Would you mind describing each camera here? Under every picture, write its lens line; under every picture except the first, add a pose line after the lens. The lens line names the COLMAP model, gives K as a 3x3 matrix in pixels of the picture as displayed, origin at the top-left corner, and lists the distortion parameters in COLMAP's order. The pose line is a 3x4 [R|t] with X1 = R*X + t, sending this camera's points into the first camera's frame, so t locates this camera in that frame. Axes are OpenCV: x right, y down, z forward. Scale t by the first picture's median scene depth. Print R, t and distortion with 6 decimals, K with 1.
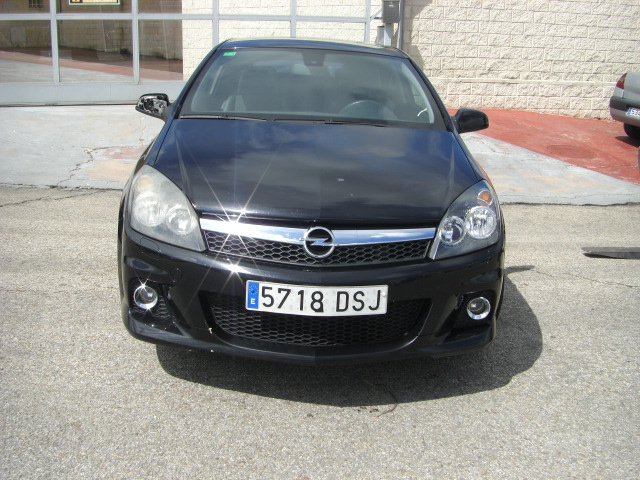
lens RADIAL K [[727.9, 0, 320.2], [0, 727.9, 228.2], [0, 0, 1]] dist [-0.183497, 0.099380]
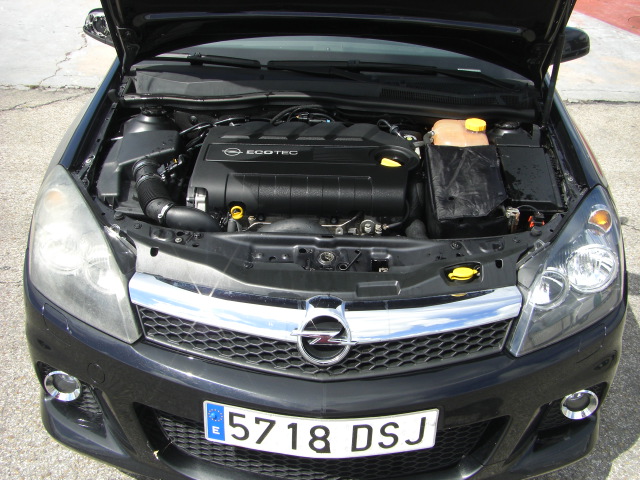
lens RADIAL K [[727.9, 0, 320.2], [0, 727.9, 228.2], [0, 0, 1]] dist [-0.183497, 0.099380]
pose [[0.998087, 0.008290, -0.061262, 0.030633], [0.005445, 0.975330, 0.220684, -0.196523], [0.061580, -0.220595, 0.973420, 0.450660]]
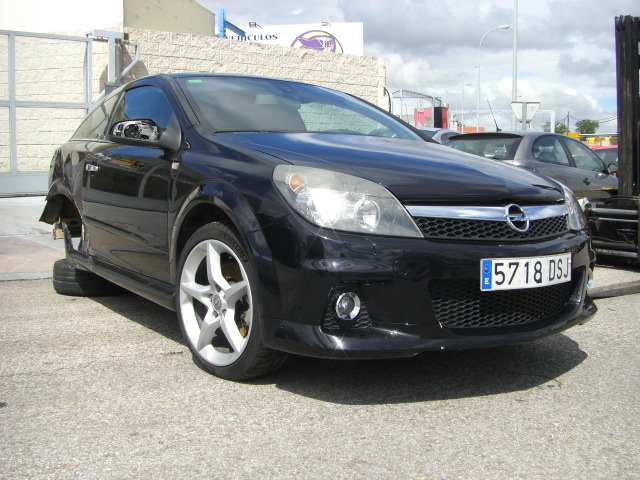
lens RADIAL K [[727.9, 0, 320.2], [0, 727.9, 228.2], [0, 0, 1]] dist [-0.183497, 0.099380]
pose [[0.845252, -0.070788, 0.529658, -0.766295], [0.154399, 0.981263, -0.115254, 0.106737], [-0.511575, 0.179197, 0.840345, 0.301727]]
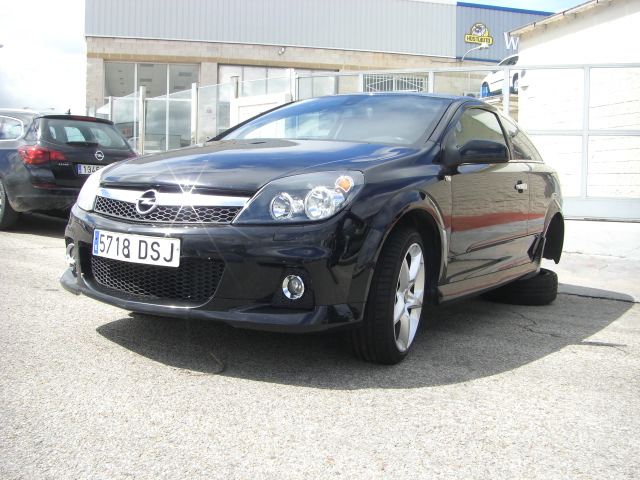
lens RADIAL K [[727.9, 0, 320.2], [0, 727.9, 228.2], [0, 0, 1]] dist [-0.183497, 0.099380]
pose [[0.823703, 0.029081, -0.566276, 0.870215], [-0.152120, 0.973407, -0.171284, 0.213714], [0.546235, 0.227229, 0.806222, 0.241521]]
